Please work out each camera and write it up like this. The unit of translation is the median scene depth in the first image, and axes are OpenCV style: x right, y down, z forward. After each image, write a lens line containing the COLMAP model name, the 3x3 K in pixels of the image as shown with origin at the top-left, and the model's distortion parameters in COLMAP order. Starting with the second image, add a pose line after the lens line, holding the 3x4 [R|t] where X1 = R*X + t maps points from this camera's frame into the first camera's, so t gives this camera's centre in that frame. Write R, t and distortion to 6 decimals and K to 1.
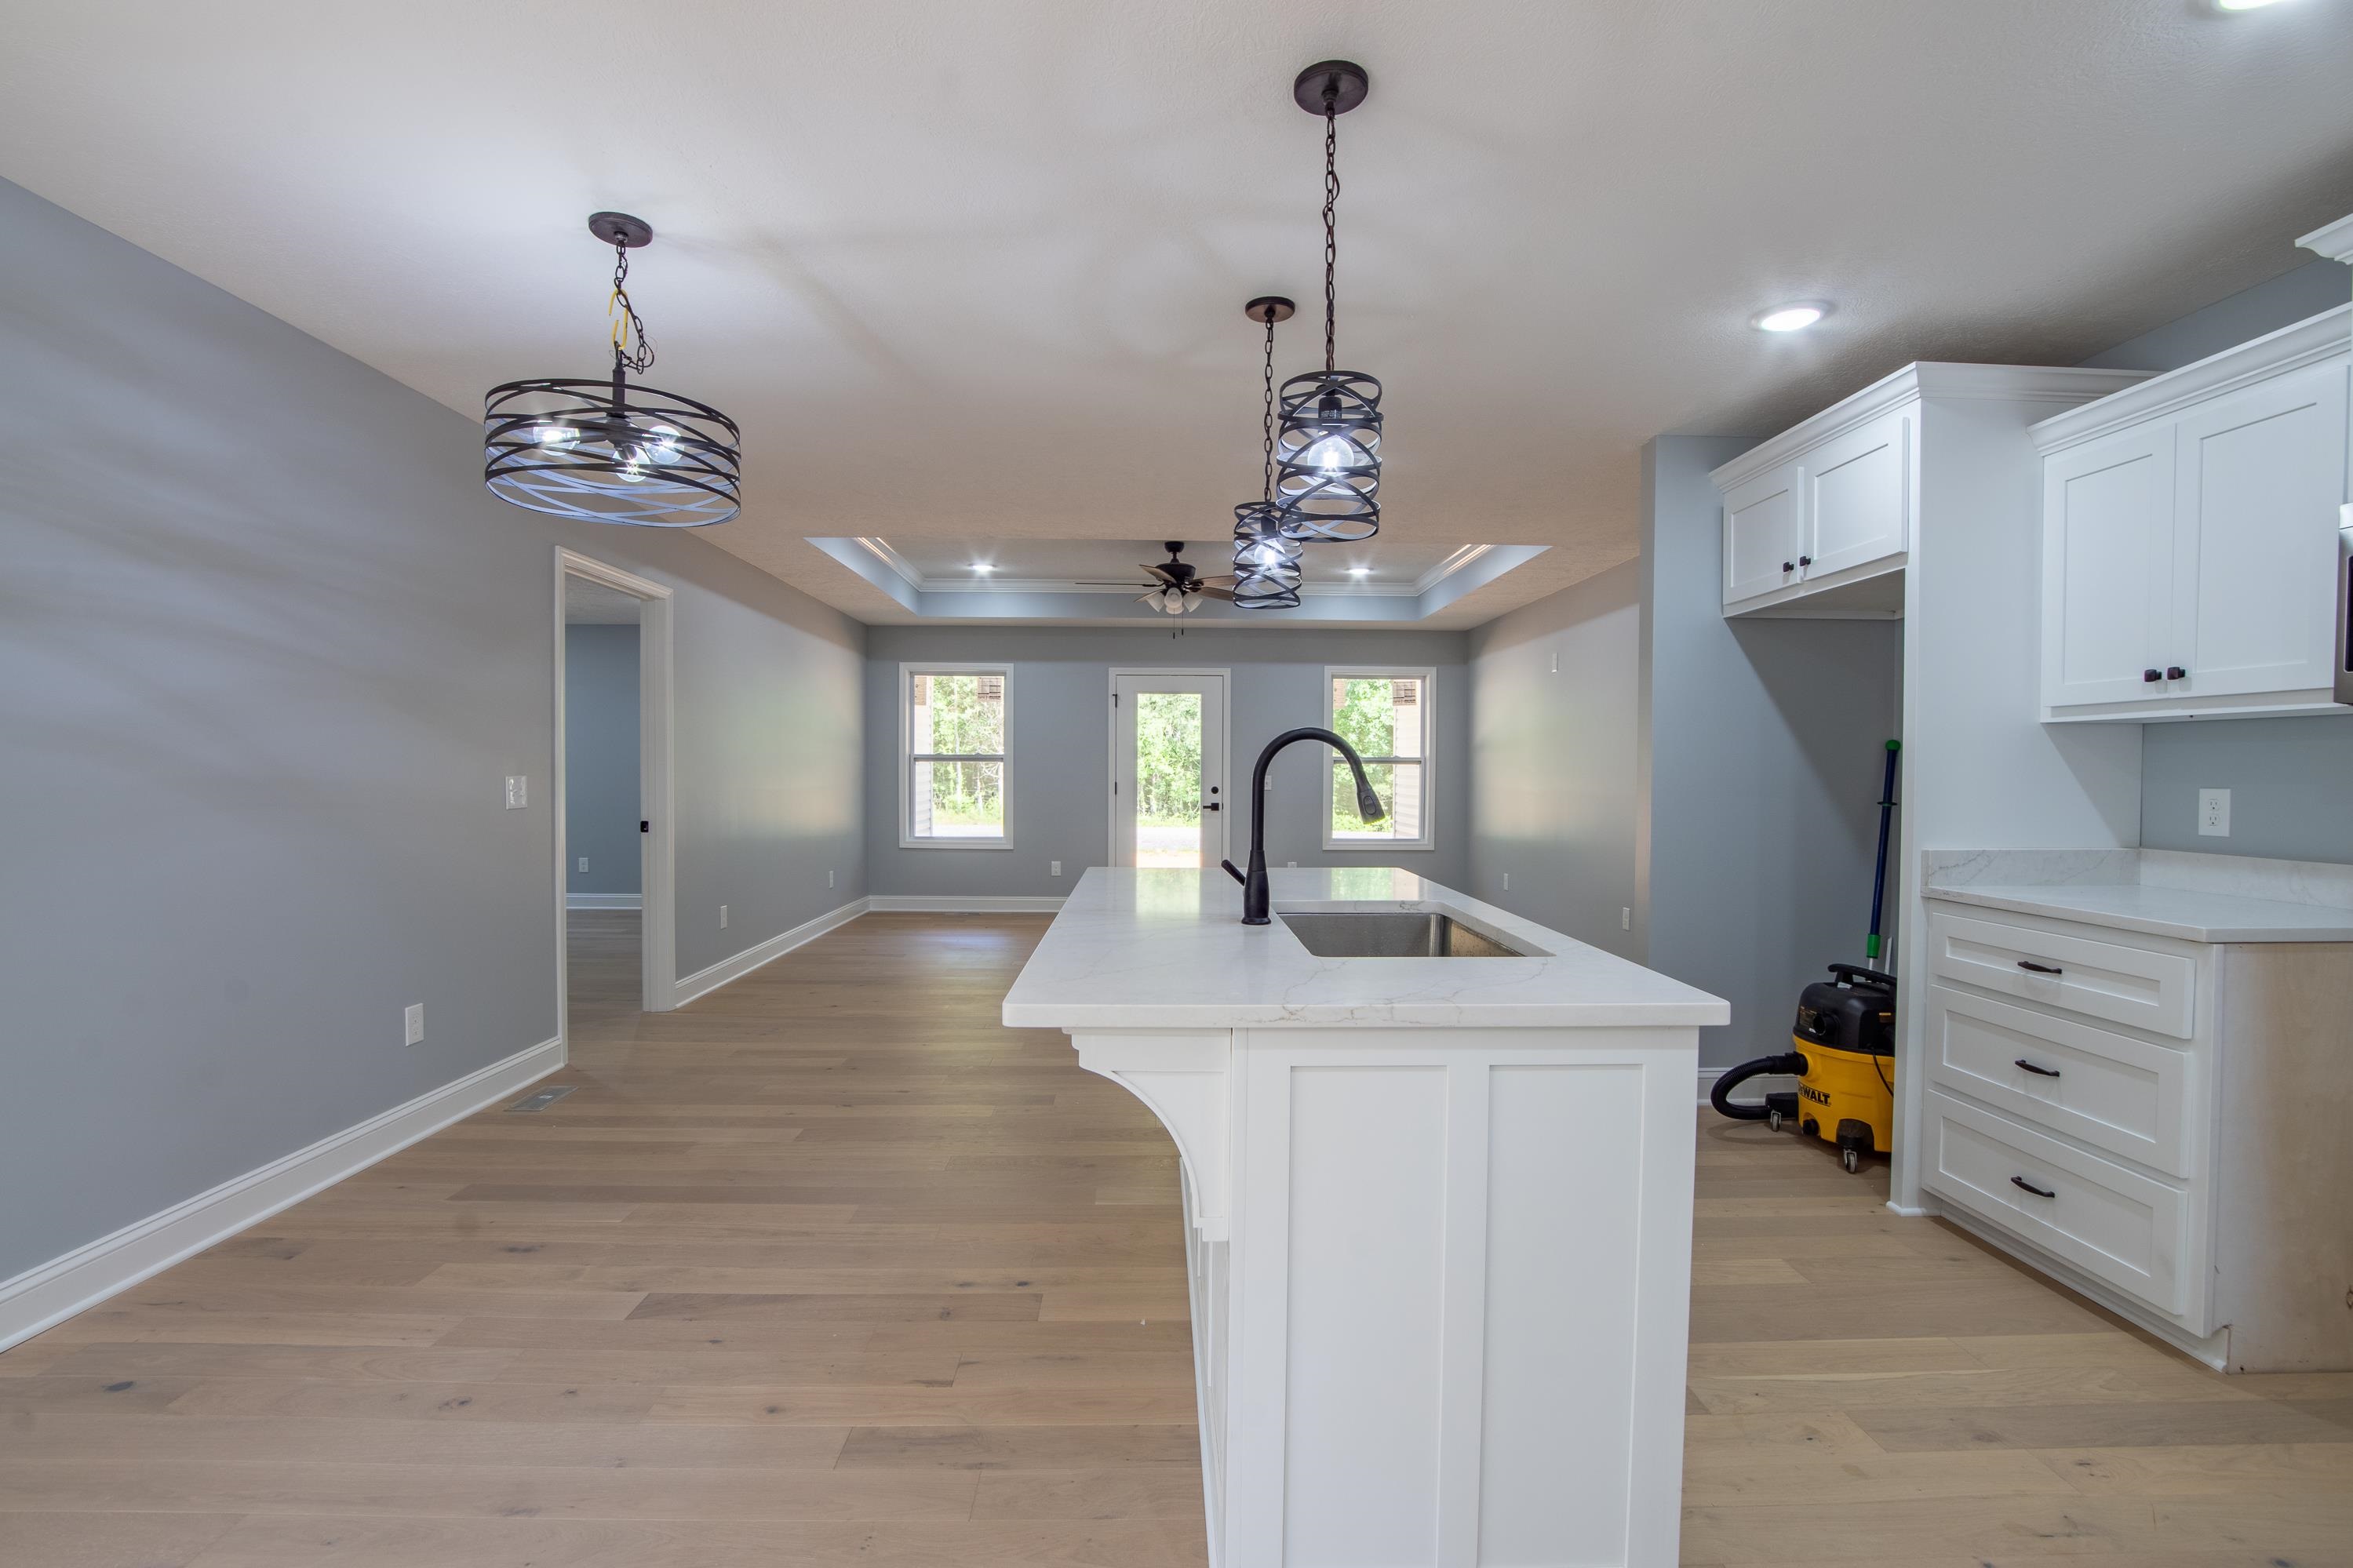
lens RADIAL K [[1053.4, 0, 1169.8], [0, 1053.4, 799.4], [0, 0, 1]] dist [-0.040912, 0.008936]
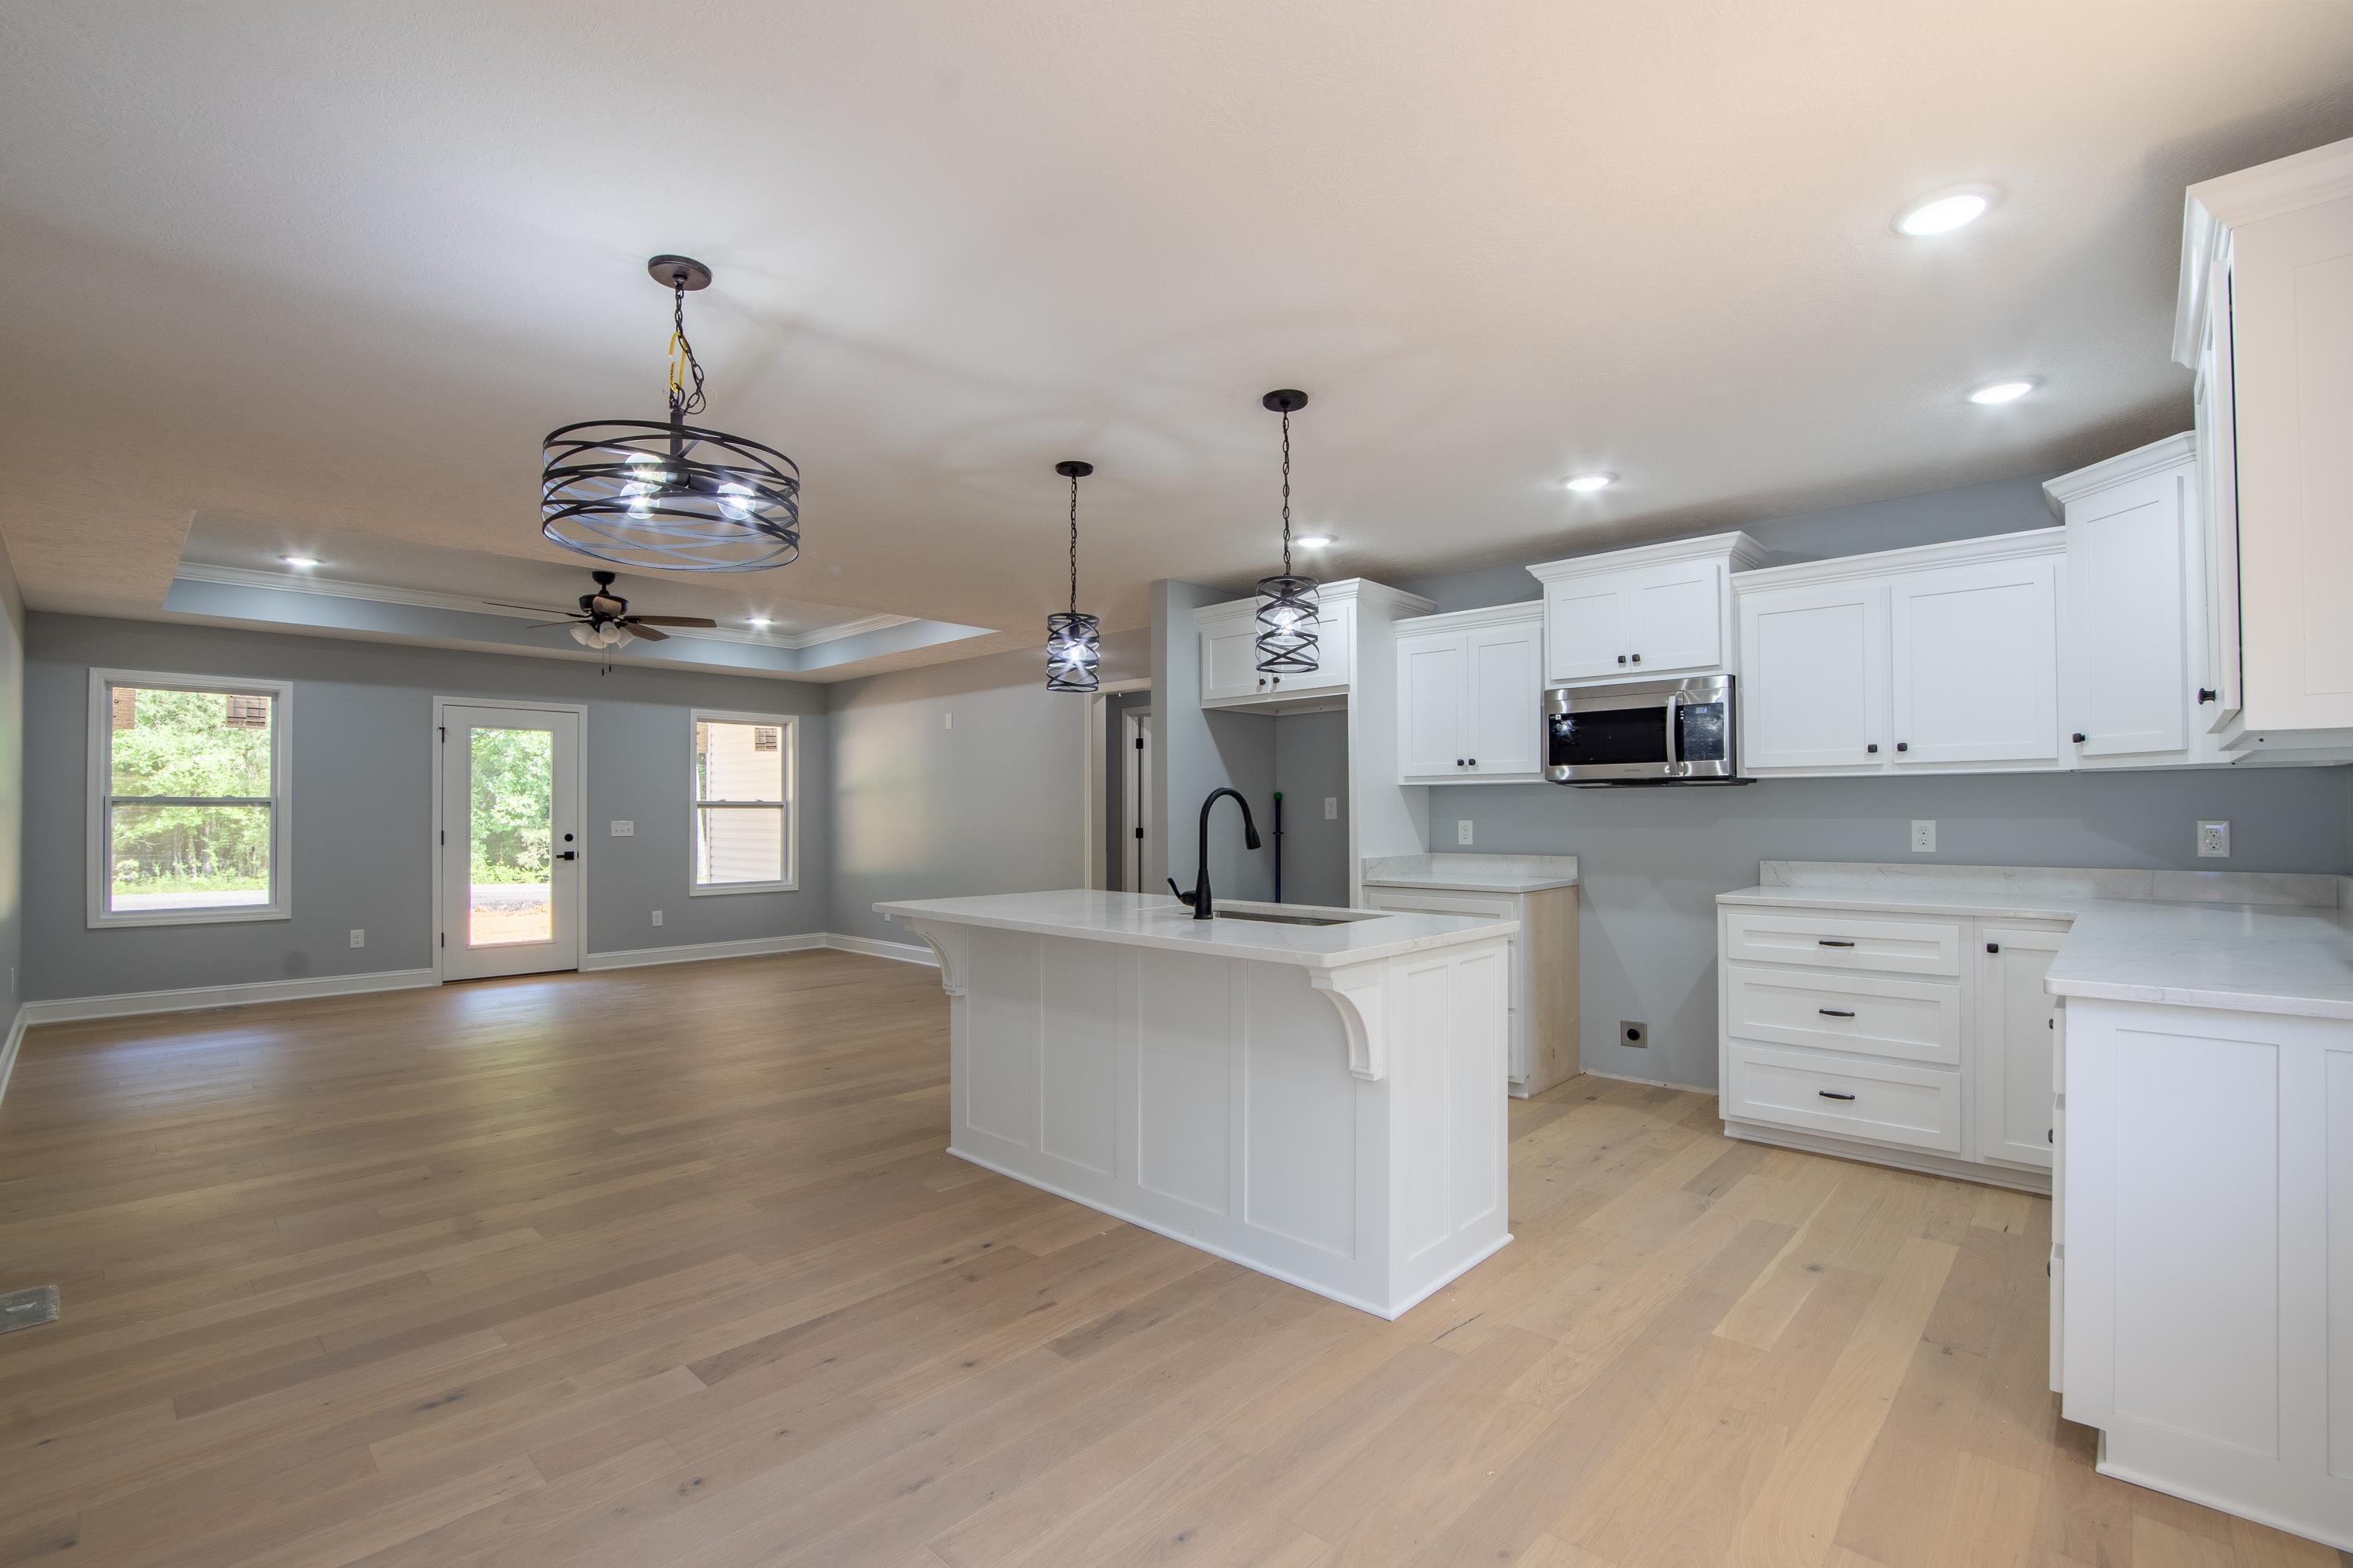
lens RADIAL K [[1053.4, 0, 1176.0], [0, 1053.4, 800.2], [0, 0, 1]] dist [-0.040912, 0.008936]
pose [[0.700509, 0.001769, 0.713642, -0.262804], [0.026287, 0.999254, -0.028279, -0.002131], [-0.713160, 0.038569, 0.699940, -0.003953]]
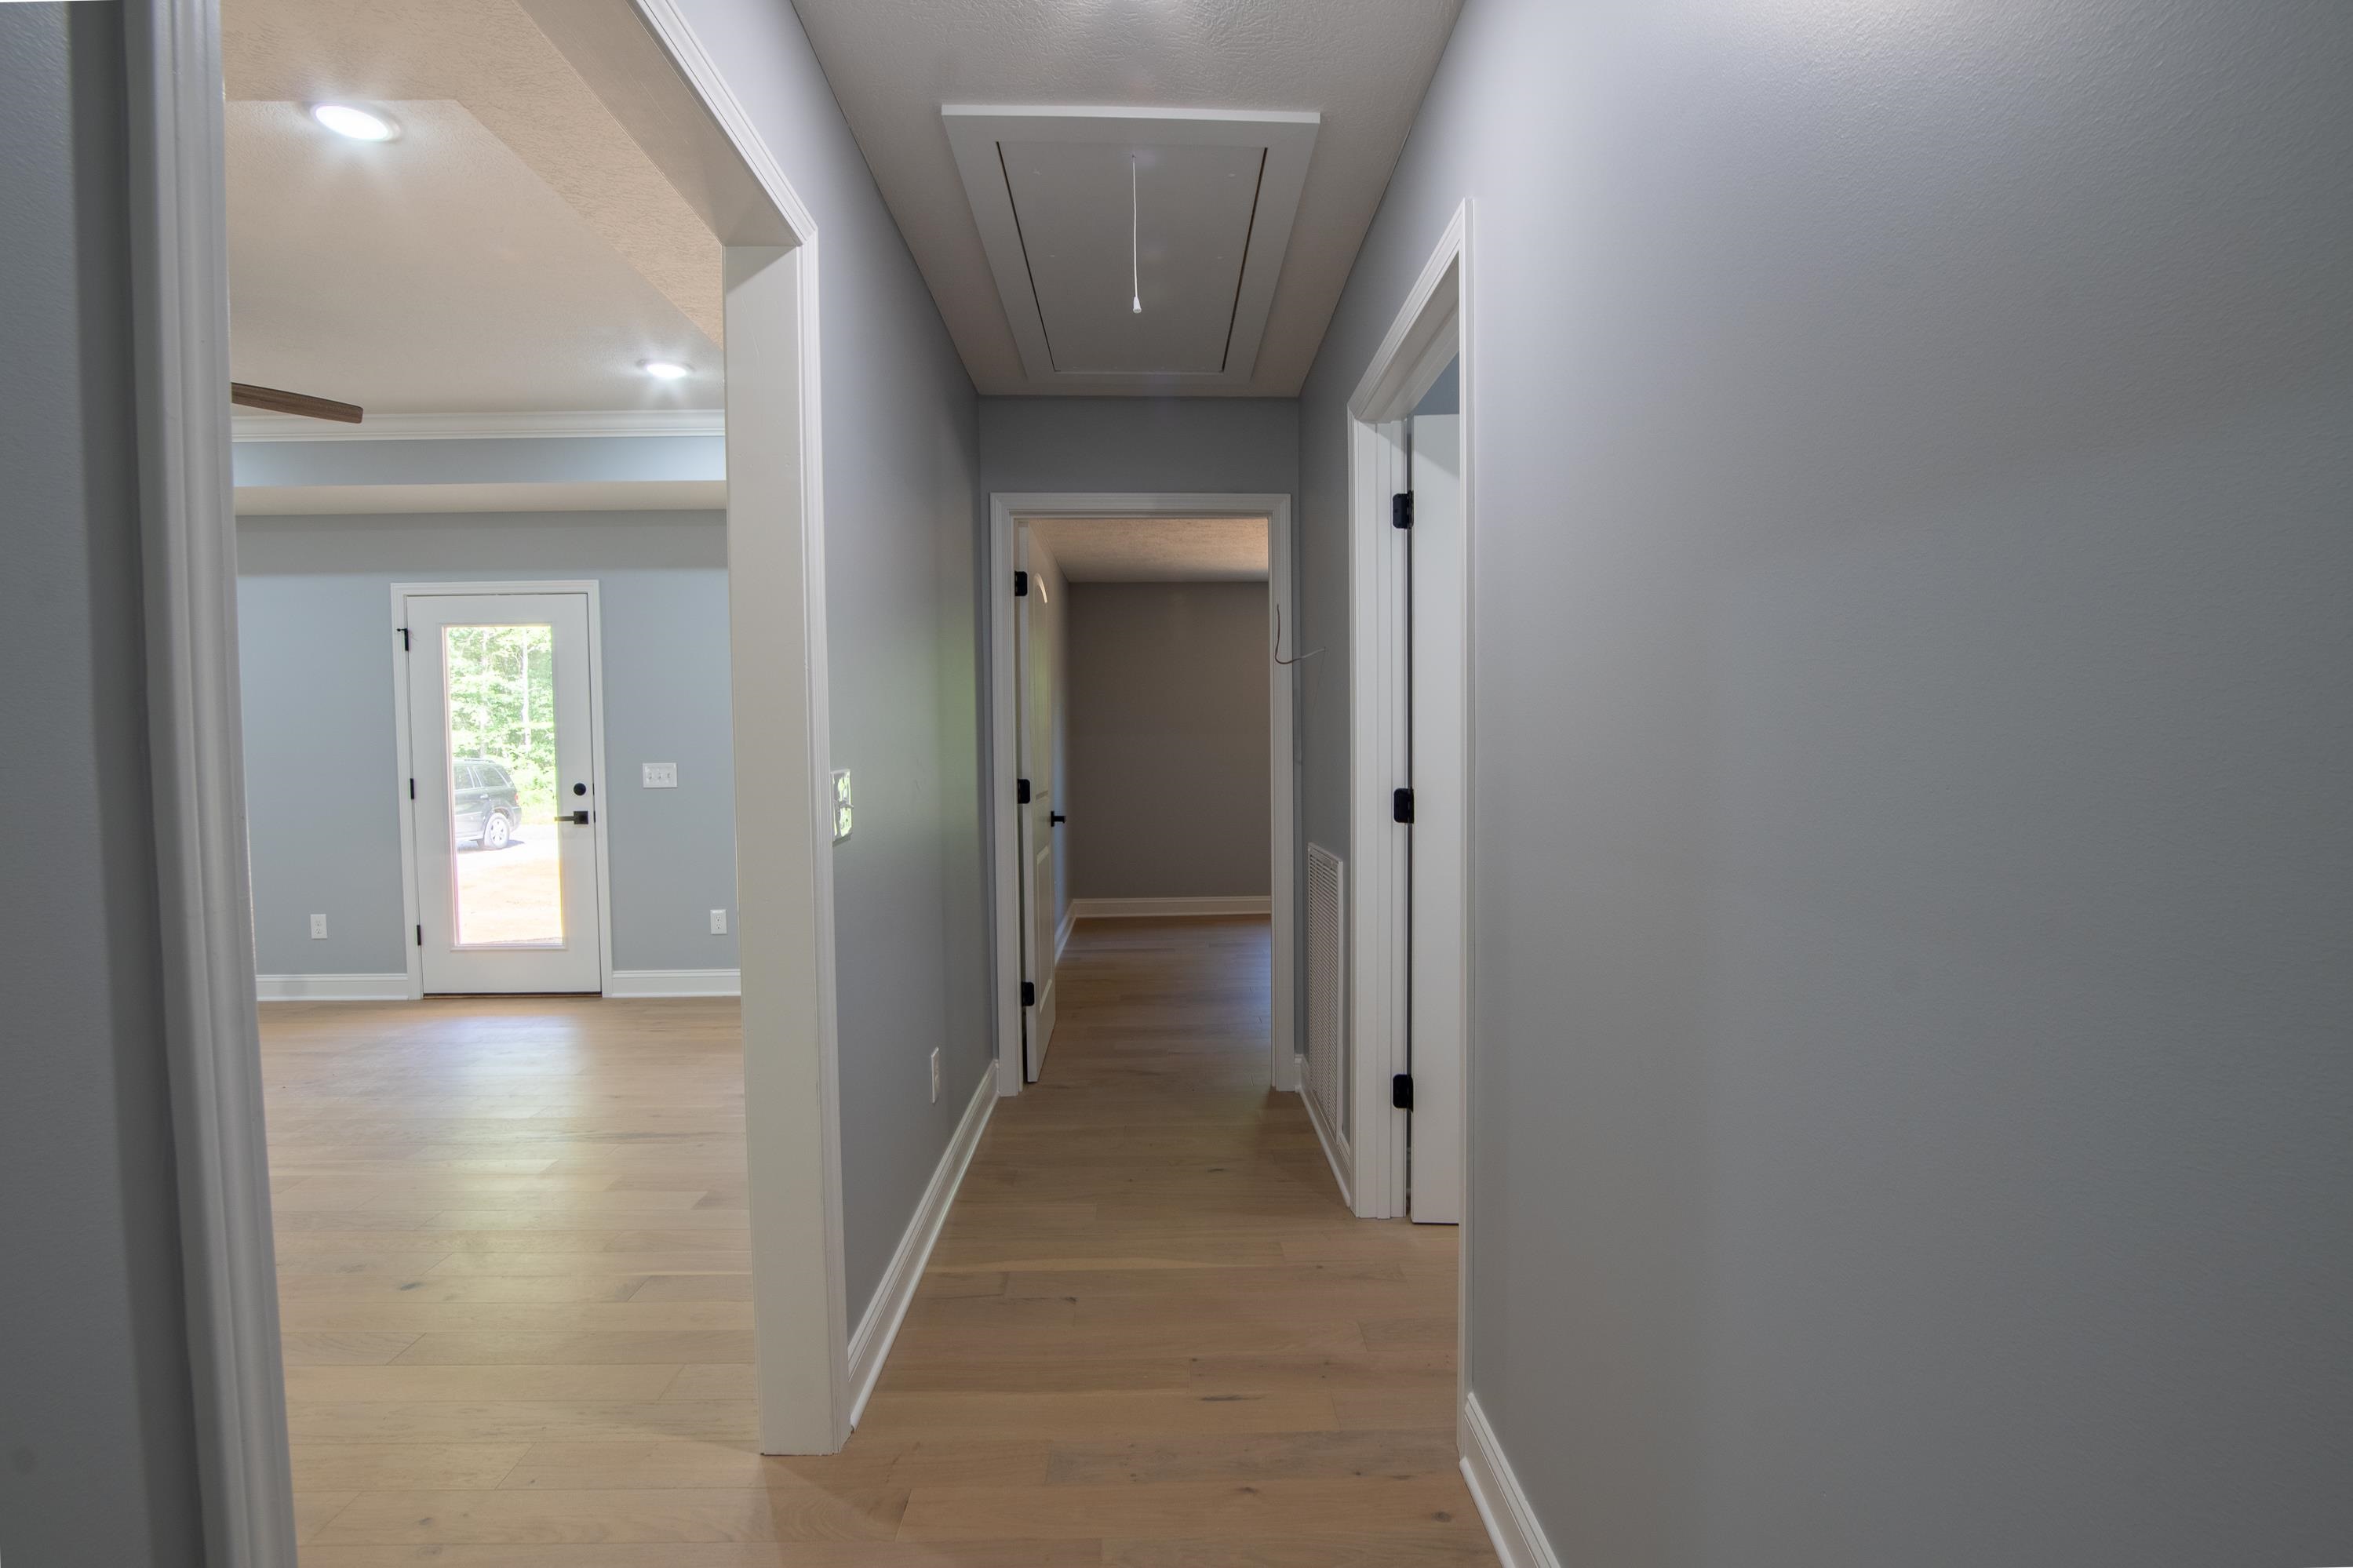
lens RADIAL K [[1110.7, 0, 1167.1], [0, 1110.7, 802.1], [0, 0, 1]] dist [-0.001116, 0.000245]
pose [[0.999592, -0.016195, -0.023521, 0.435482], [0.016687, 0.999643, 0.020854, -0.010236], [0.023175, -0.021238, 0.999506, 0.443925]]
